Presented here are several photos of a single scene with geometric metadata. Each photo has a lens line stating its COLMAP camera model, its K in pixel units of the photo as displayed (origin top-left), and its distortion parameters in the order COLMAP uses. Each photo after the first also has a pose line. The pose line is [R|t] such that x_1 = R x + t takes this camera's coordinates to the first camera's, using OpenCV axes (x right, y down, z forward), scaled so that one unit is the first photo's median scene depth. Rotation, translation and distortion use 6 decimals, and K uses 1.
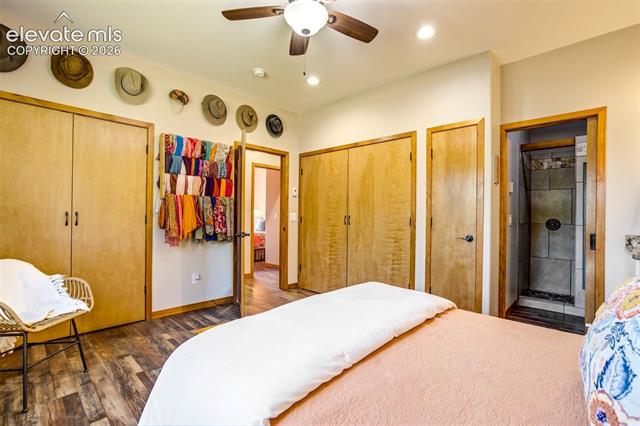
lens RADIAL K [[296.5, 0, 322.4], [0, 296.5, 213.2], [0, 0, 1]] dist [-0.038457, 0.019282]
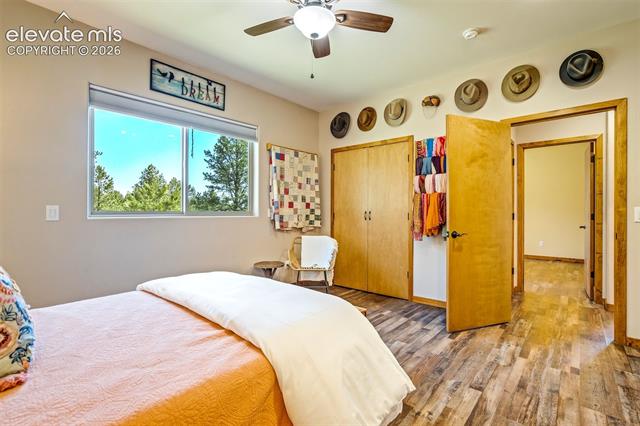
lens RADIAL K [[296.5, 0, 322.4], [0, 296.5, 213.2], [0, 0, 1]] dist [-0.038457, 0.019282]
pose [[0.039277, -0.008914, -0.999189, 0.591500], [0.006456, 0.999942, -0.008667, 0.015034], [0.999208, -0.006110, 0.039332, 0.596283]]
